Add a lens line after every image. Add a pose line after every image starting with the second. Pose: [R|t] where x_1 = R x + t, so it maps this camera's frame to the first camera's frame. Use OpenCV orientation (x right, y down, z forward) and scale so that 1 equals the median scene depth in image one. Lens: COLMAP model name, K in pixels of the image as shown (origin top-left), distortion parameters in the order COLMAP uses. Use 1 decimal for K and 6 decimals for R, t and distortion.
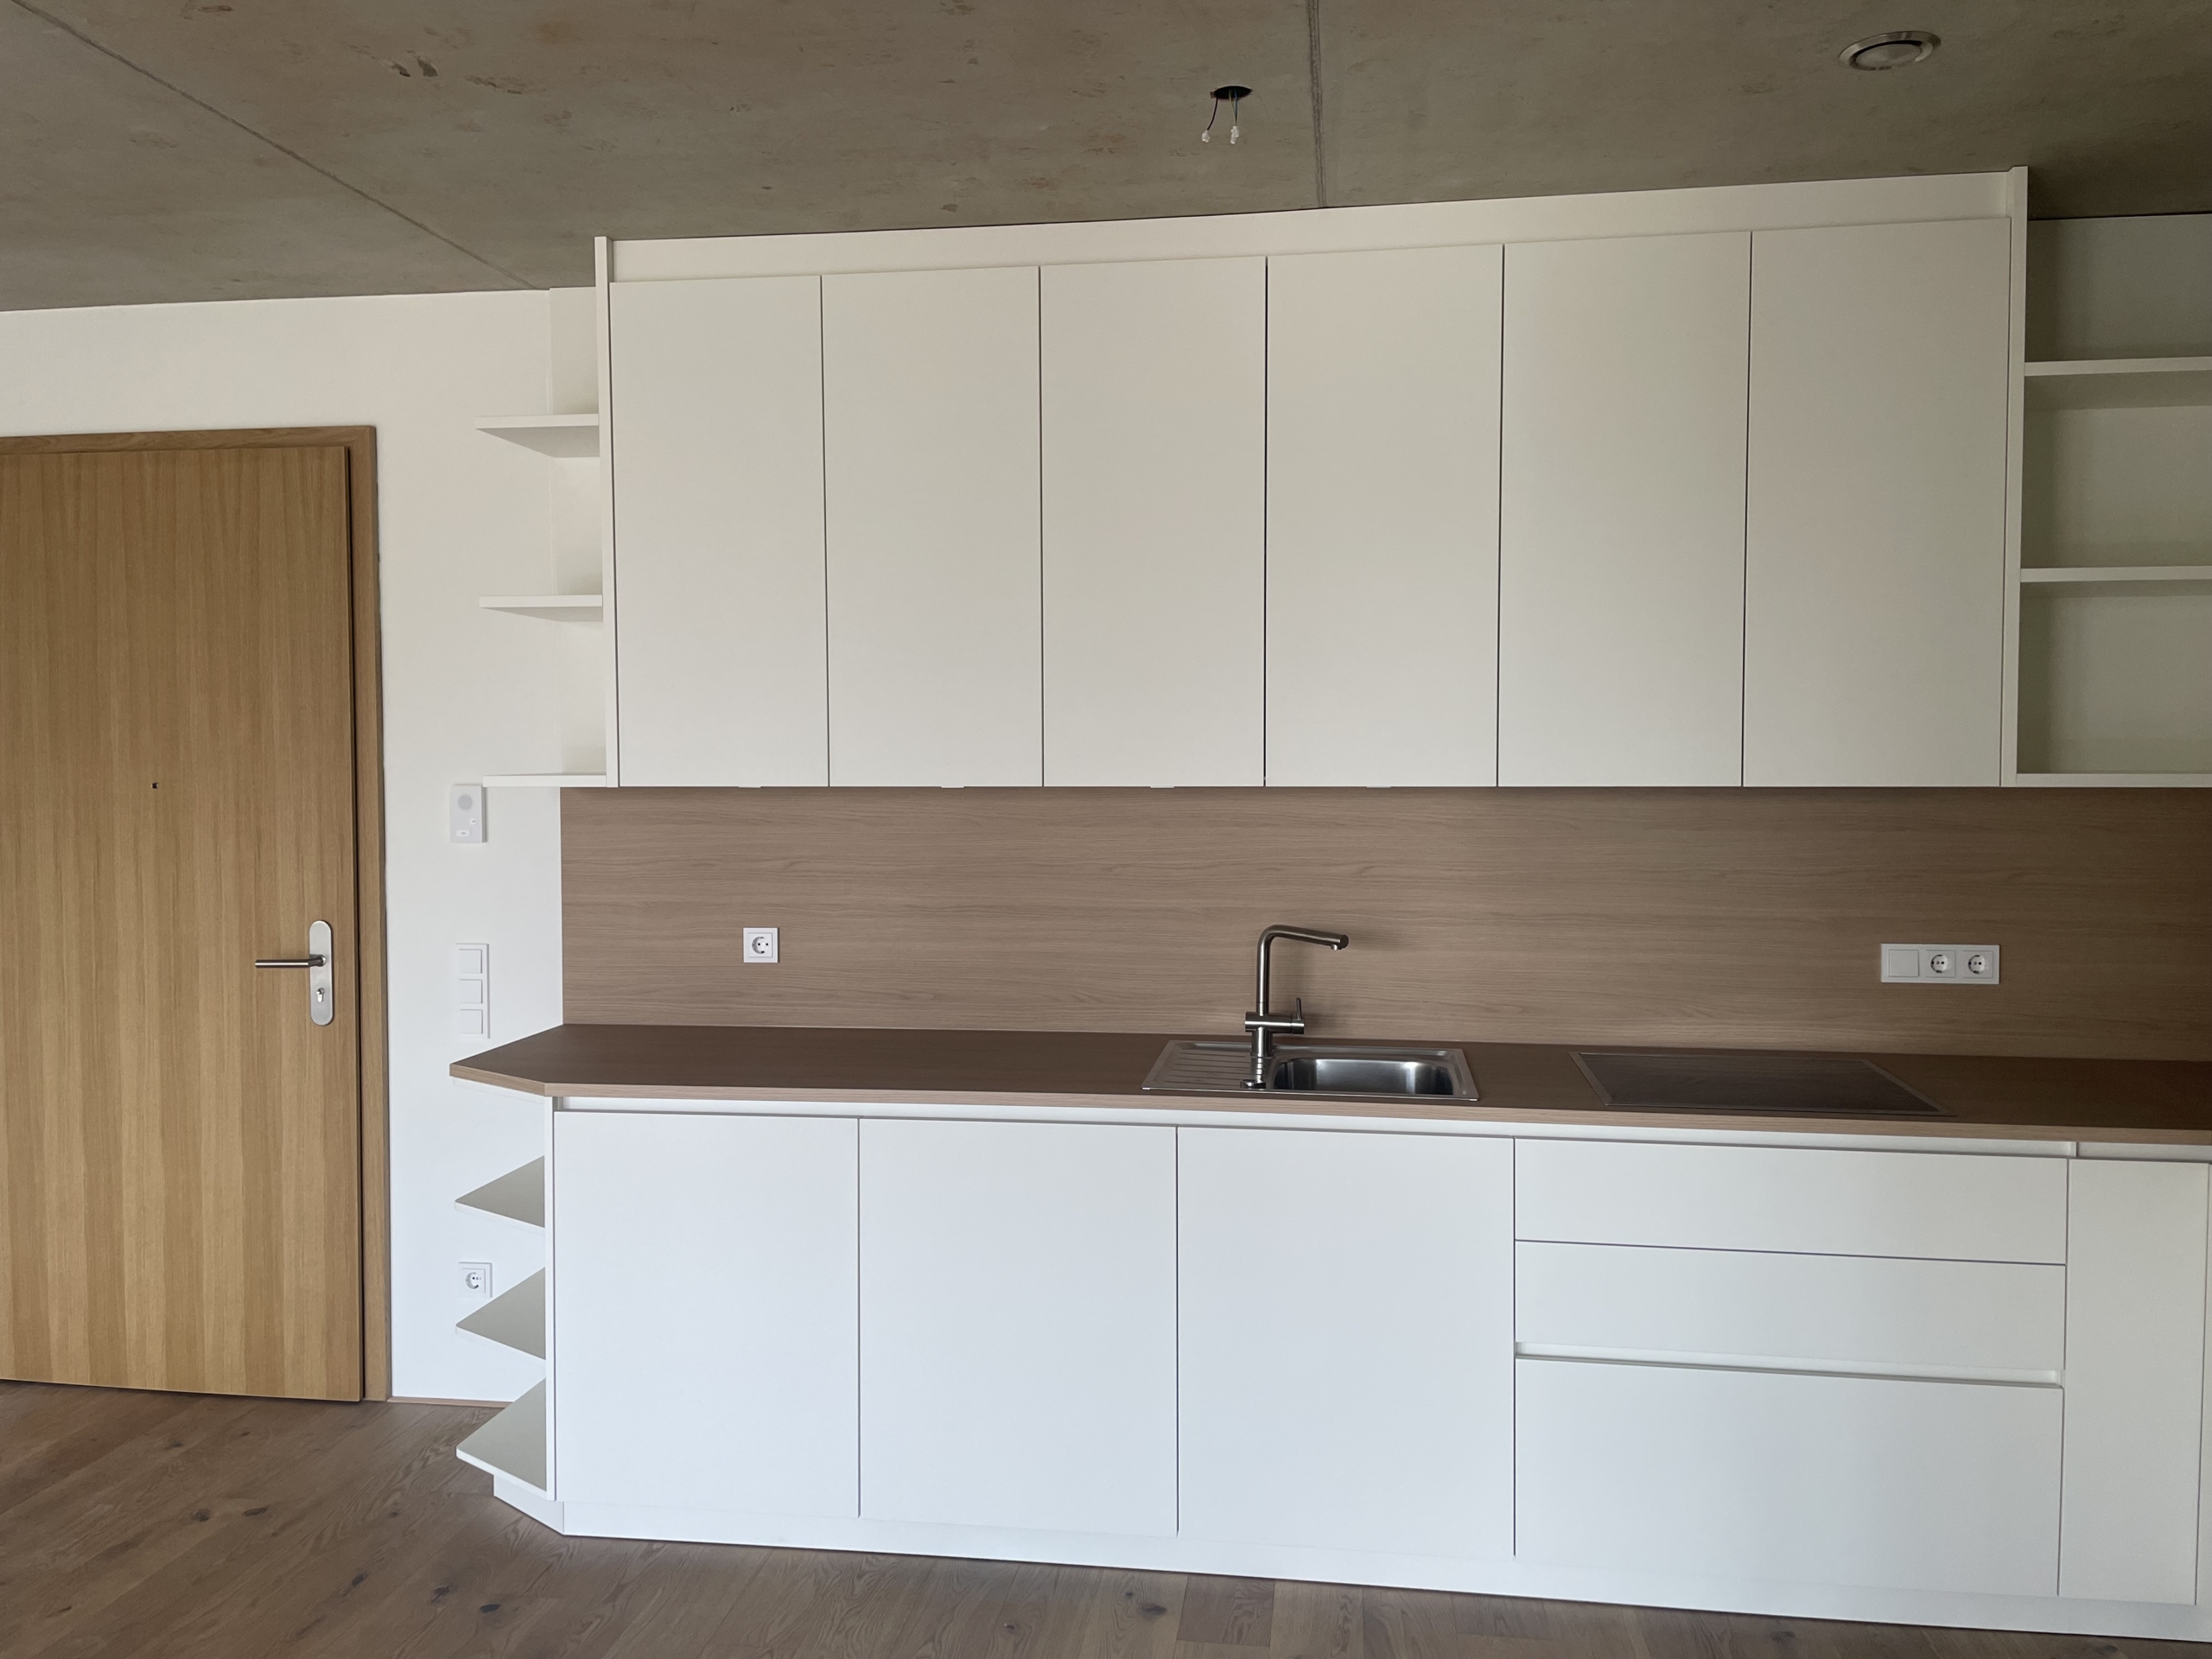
lens RADIAL K [[1669.3, 0, 1106.3], [0, 1669.3, 810.3], [0, 0, 1]] dist [0.087402, -0.094250]
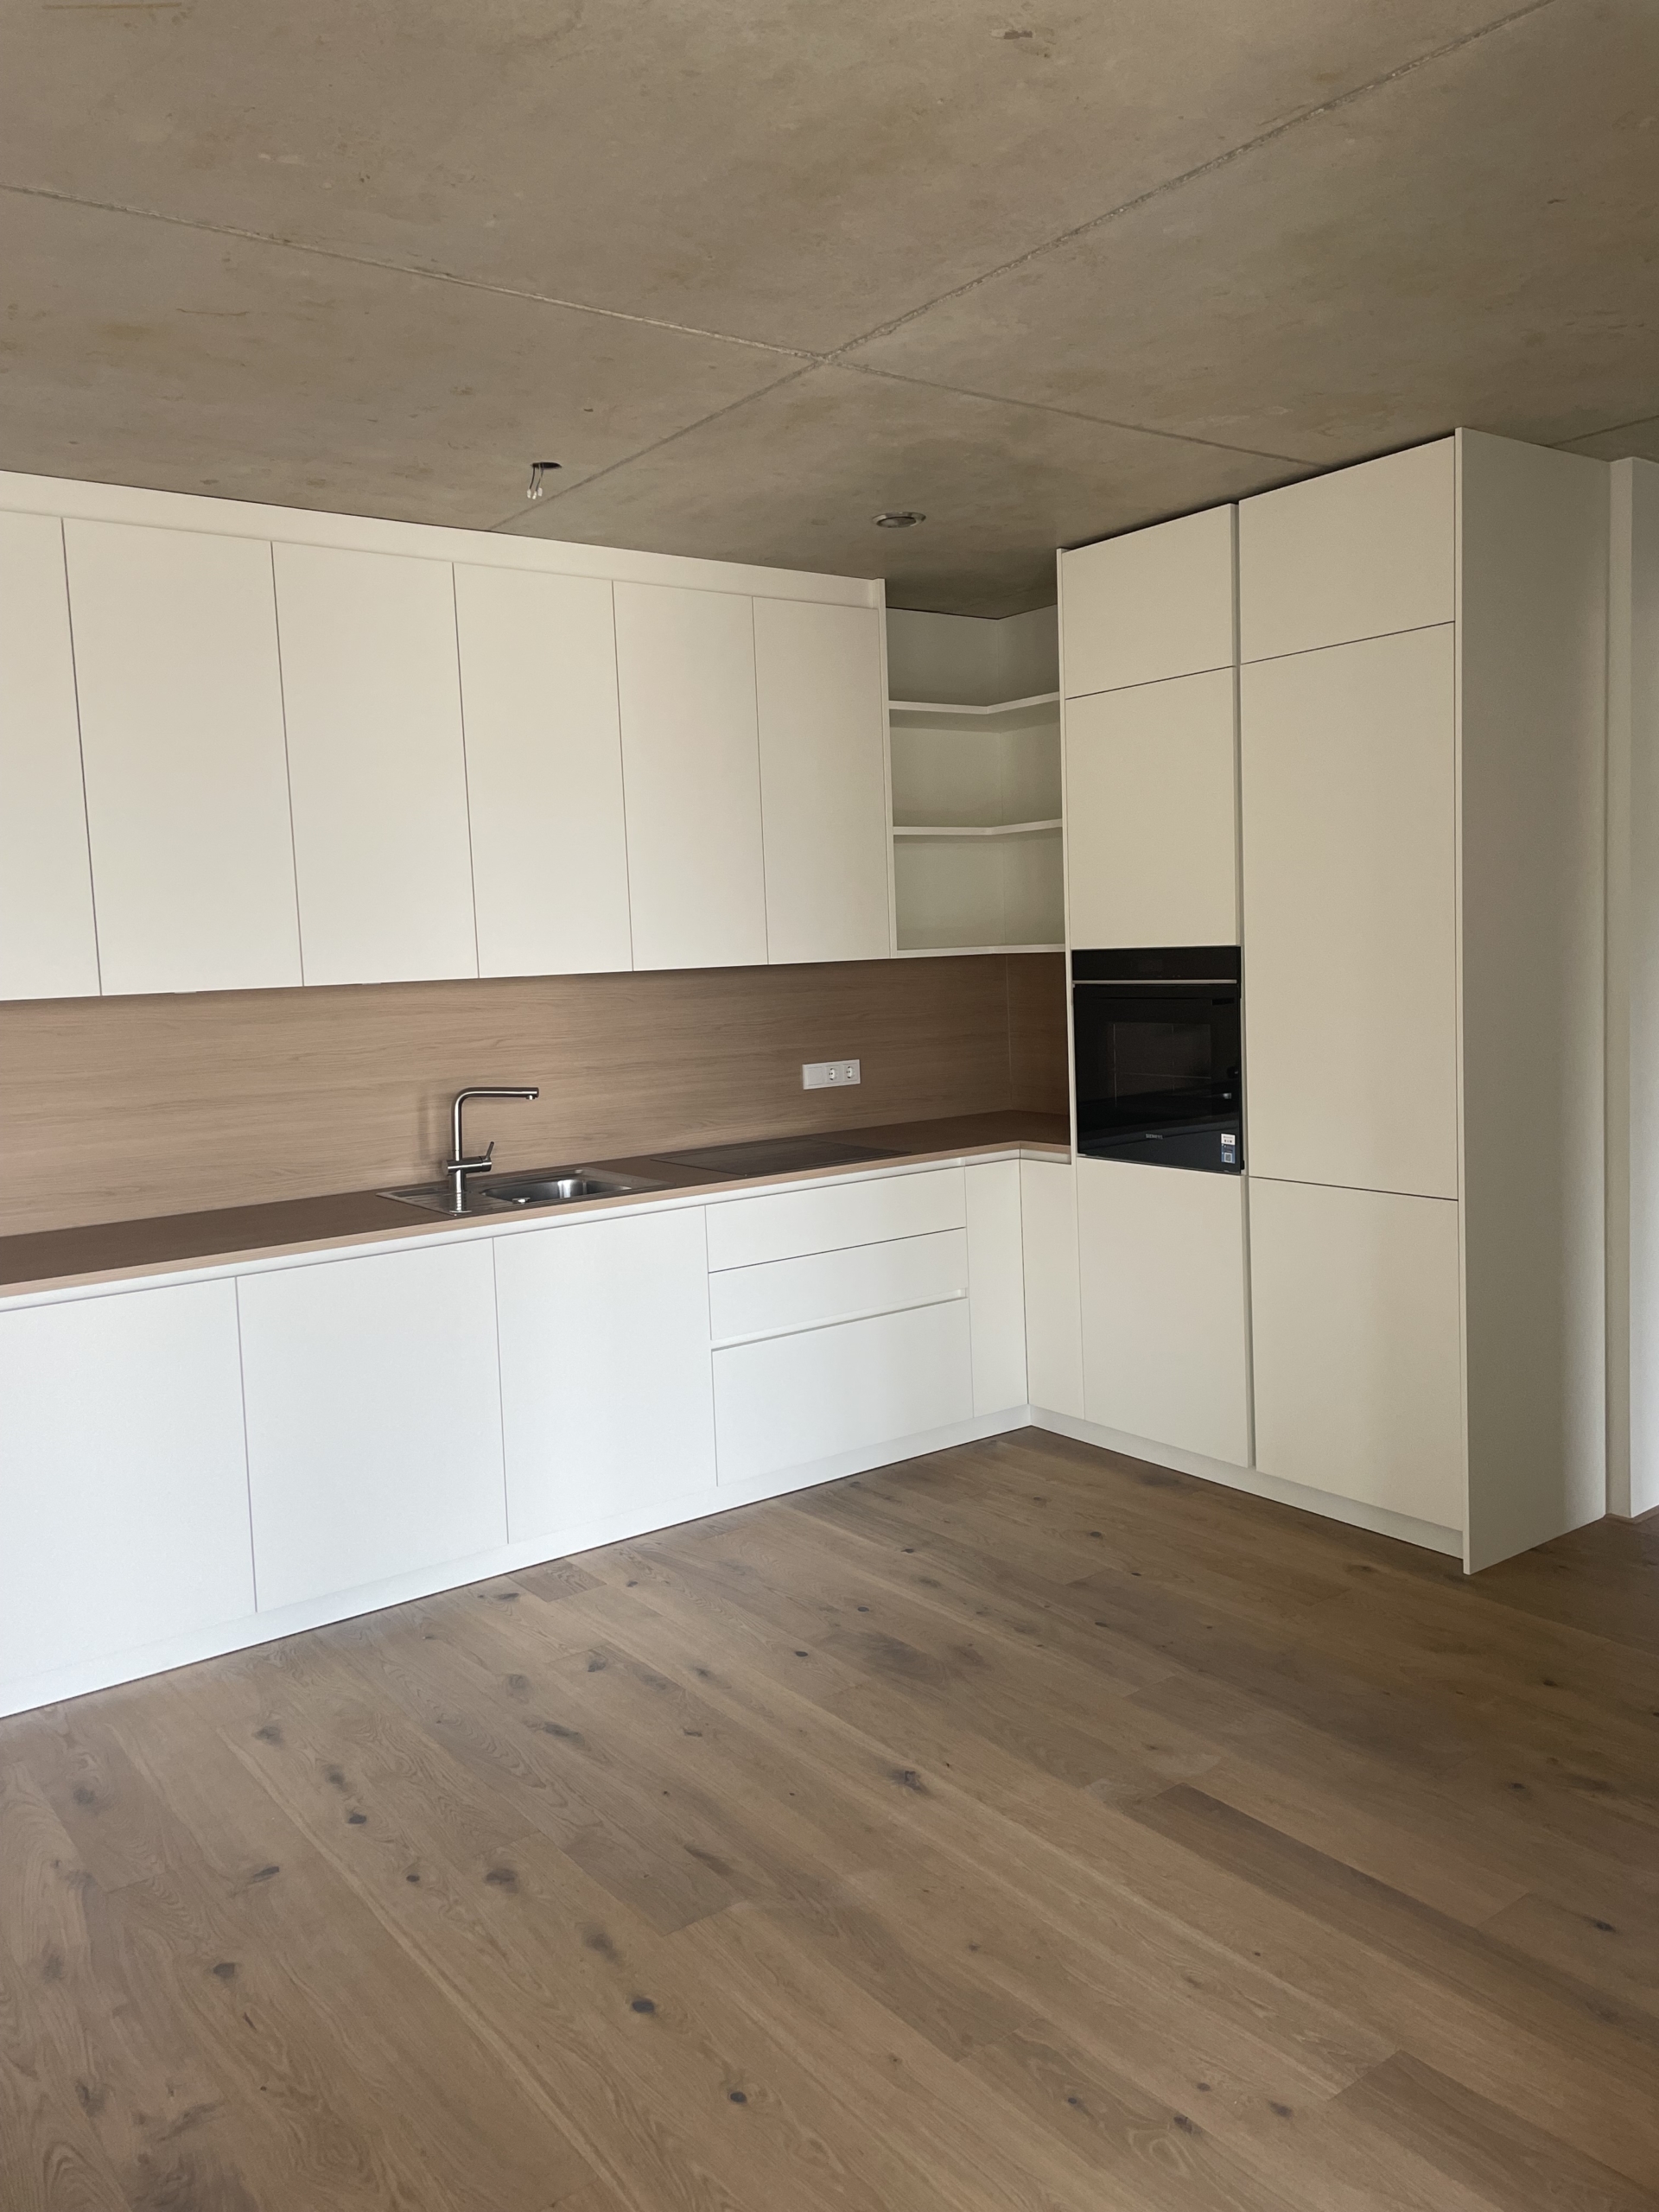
lens RADIAL K [[1669.3, 0, 827.8], [0, 1669.3, 1080.0], [0, 0, 1]] dist [0.087402, -0.094250]
pose [[0.710719, -0.085763, 0.698229, -0.587590], [0.060047, 0.996314, 0.061256, 0.000574], [-0.700909, -0.001610, 0.713249, -0.104478]]
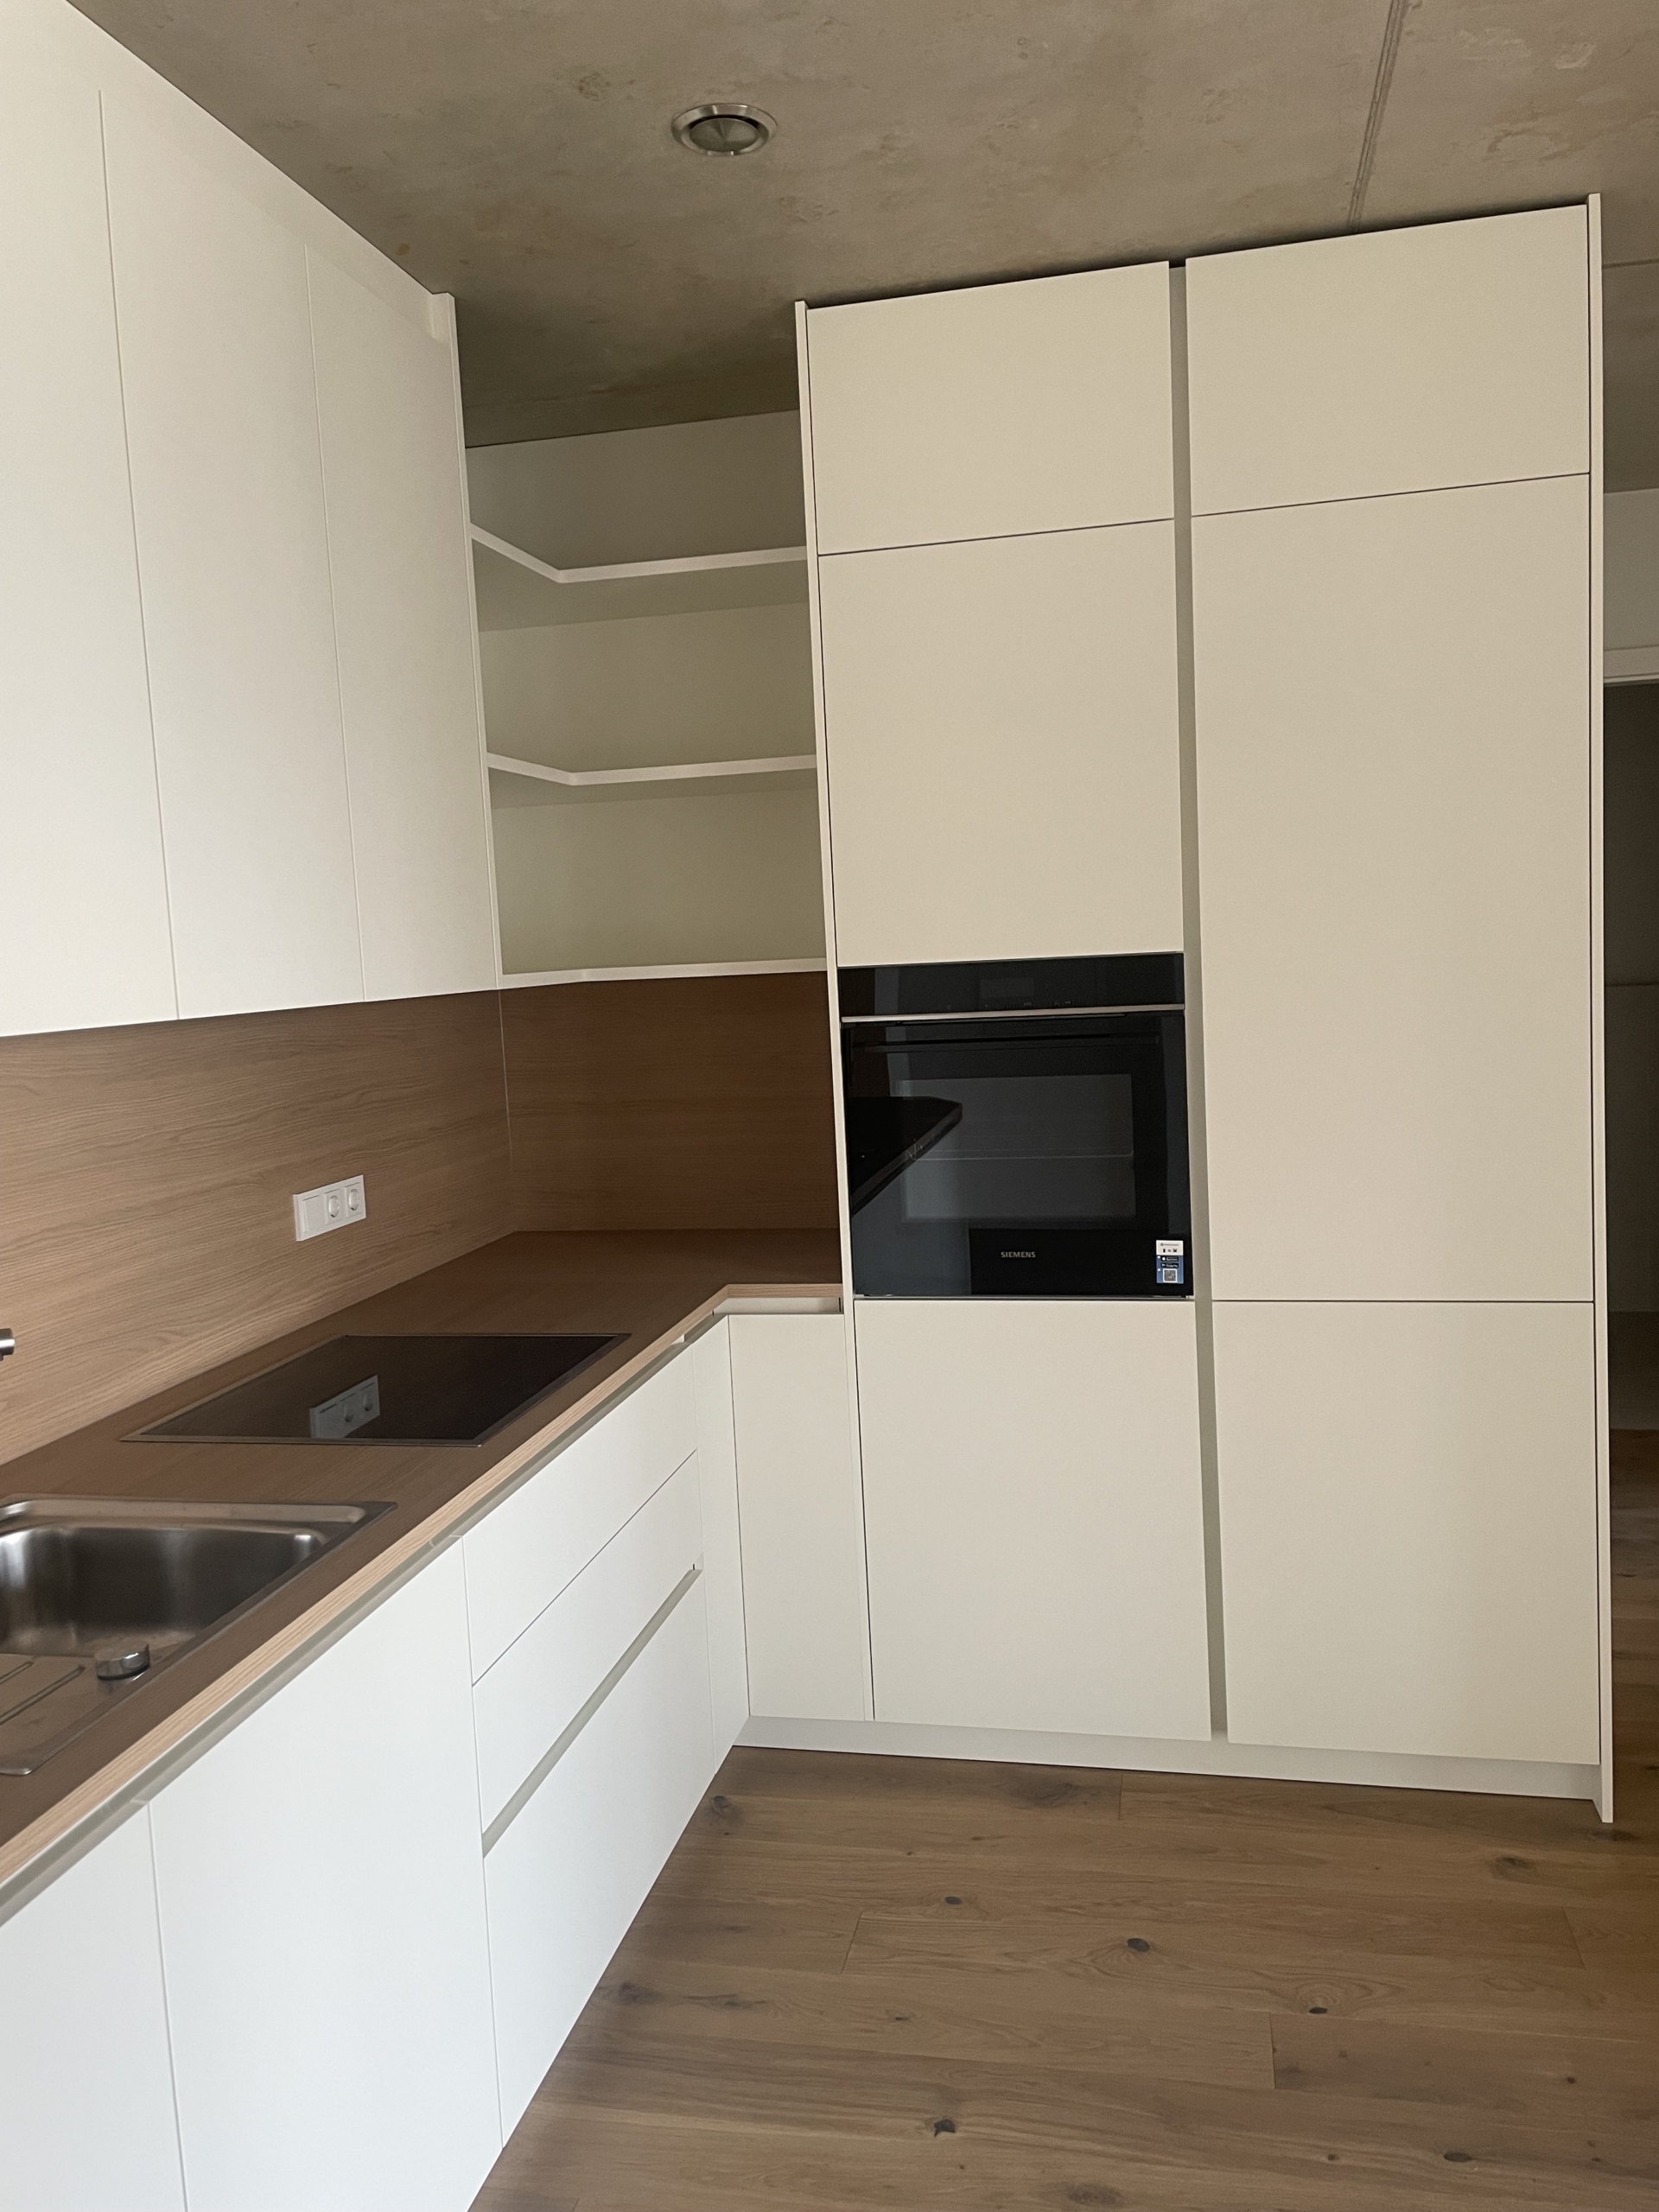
lens RADIAL K [[1669.3, 0, 819.0], [0, 1669.3, 1088.6], [0, 0, 1]] dist [0.087402, -0.094250]
pose [[0.072952, -0.090326, 0.993237, -0.327719], [0.081096, 0.993130, 0.084360, -0.020822], [-0.994033, 0.074393, 0.079776, 0.671226]]
